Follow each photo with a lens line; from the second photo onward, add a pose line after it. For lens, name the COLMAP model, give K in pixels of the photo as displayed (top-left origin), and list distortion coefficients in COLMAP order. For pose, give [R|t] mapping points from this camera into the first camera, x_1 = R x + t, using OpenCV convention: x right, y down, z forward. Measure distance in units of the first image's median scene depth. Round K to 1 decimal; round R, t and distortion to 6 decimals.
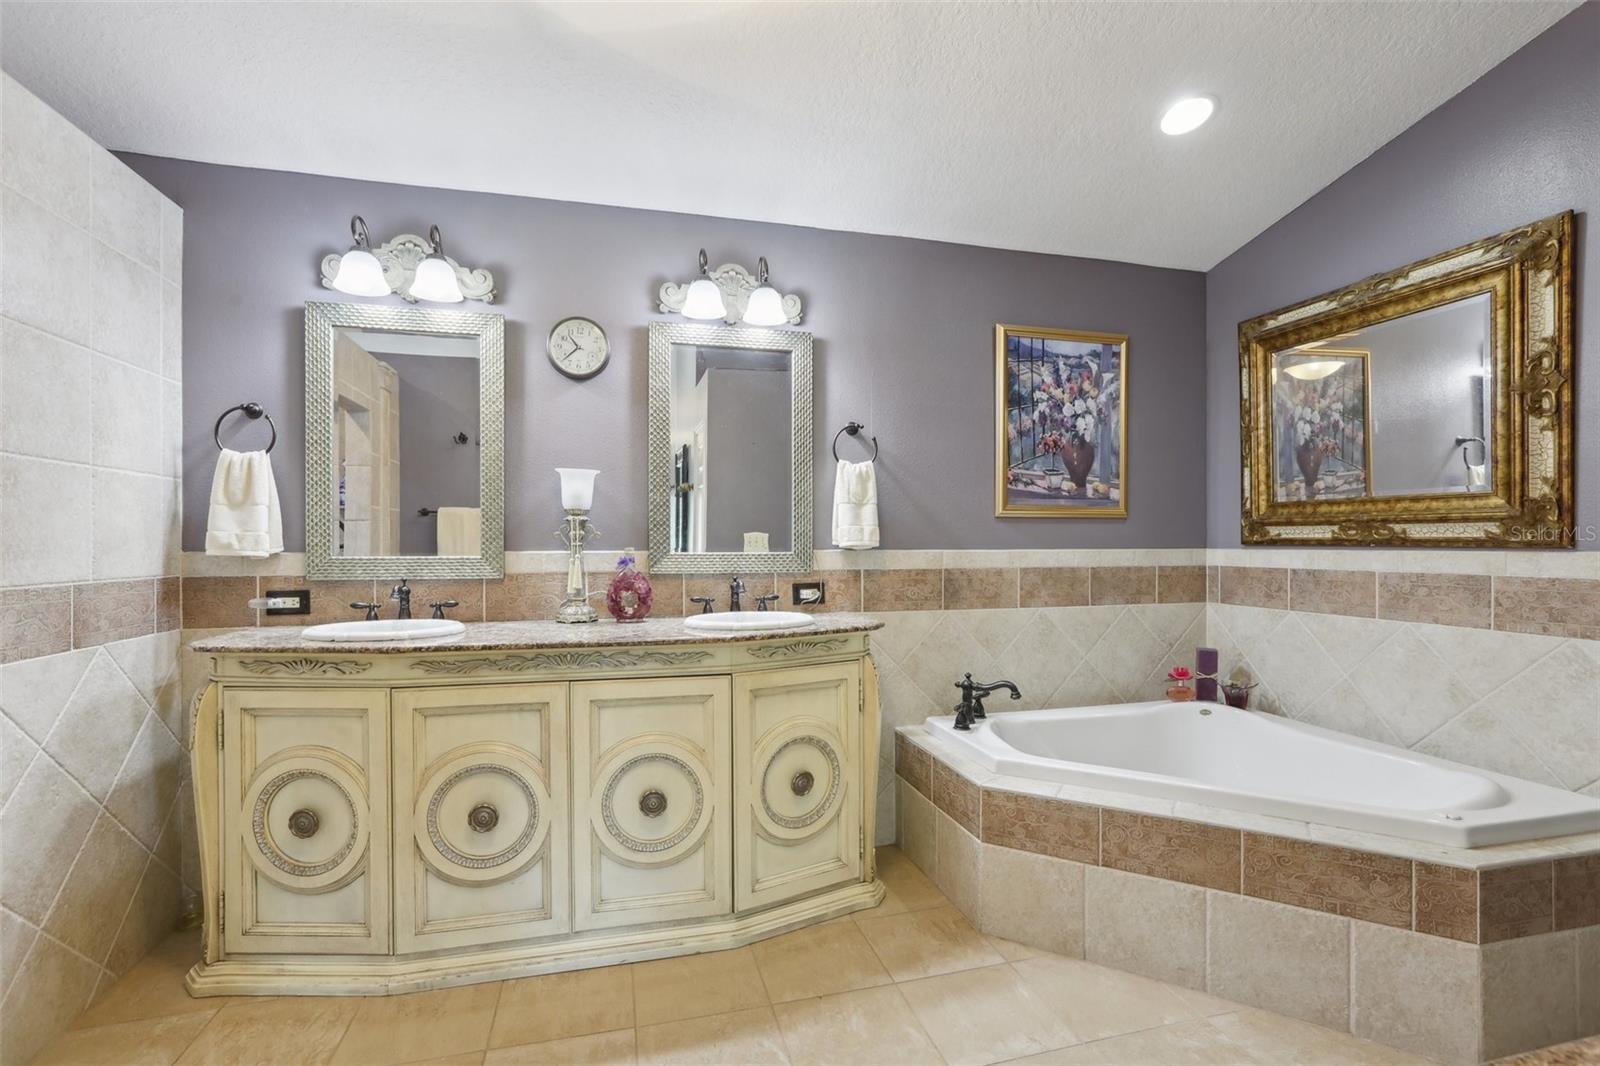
lens RADIAL K [[730.6, 0, 804.4], [0, 730.6, 533.7], [0, 0, 1]] dist [-0.049072, 0.026310]
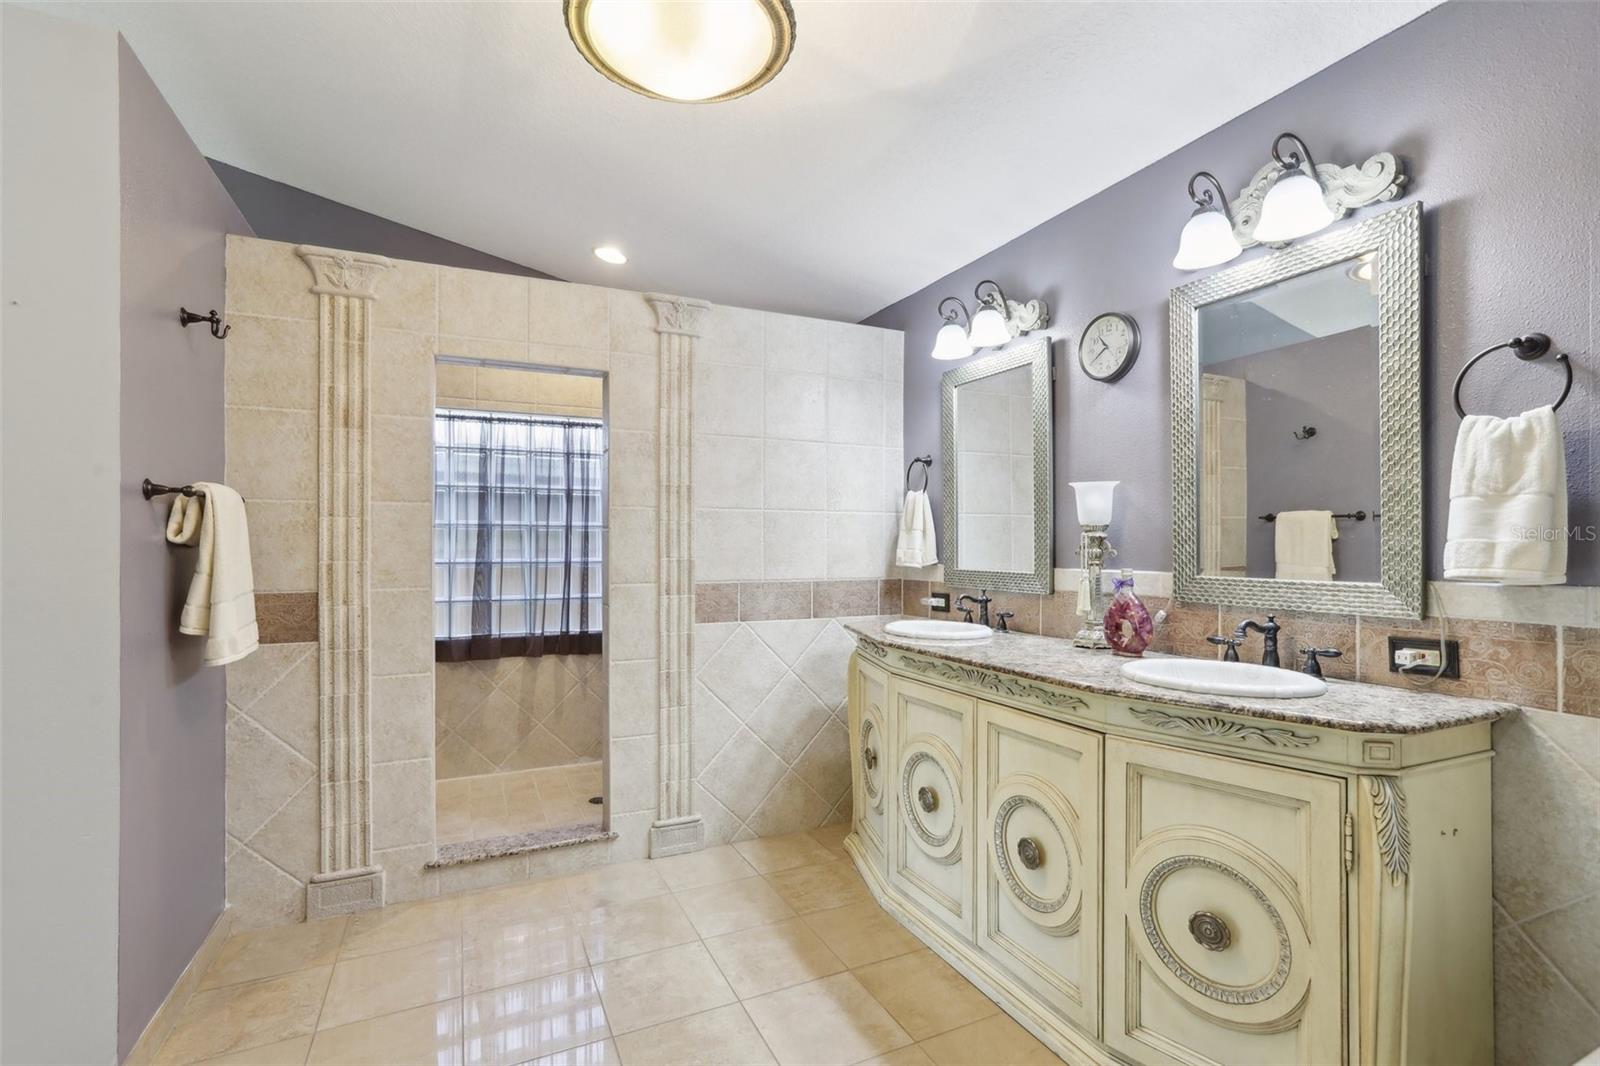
lens RADIAL K [[726.9, 0, 804.4], [0, 726.9, 538.3], [0, 0, 1]] dist [-0.048360, 0.030492]
pose [[0.193795, -0.009796, -0.980993, 0.547592], [0.010884, 0.999910, -0.007835, -0.014306], [0.980982, -0.009158, 0.193884, 0.492797]]
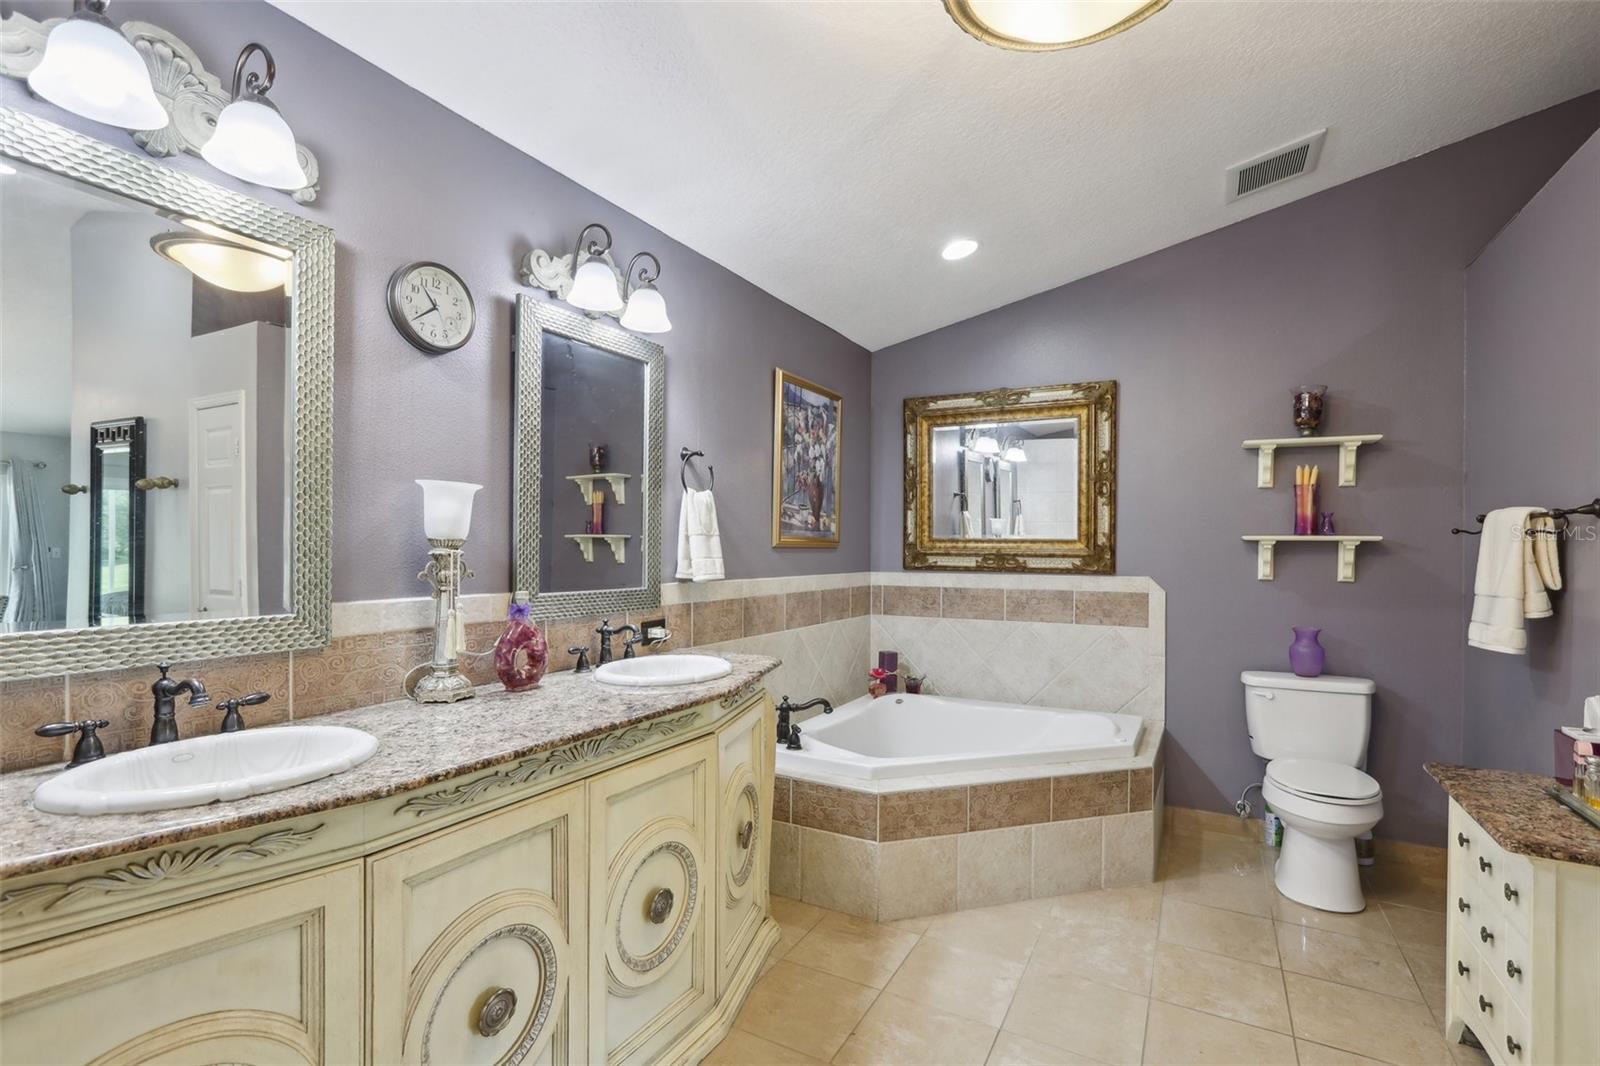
lens RADIAL K [[730.6, 0, 804.4], [0, 730.6, 533.7], [0, 0, 1]] dist [-0.049072, 0.026310]
pose [[0.688896, 0.020428, 0.724572, -0.620032], [-0.015884, 0.999788, -0.013085, -0.037206], [-0.724686, -0.002495, 0.689075, 0.283767]]
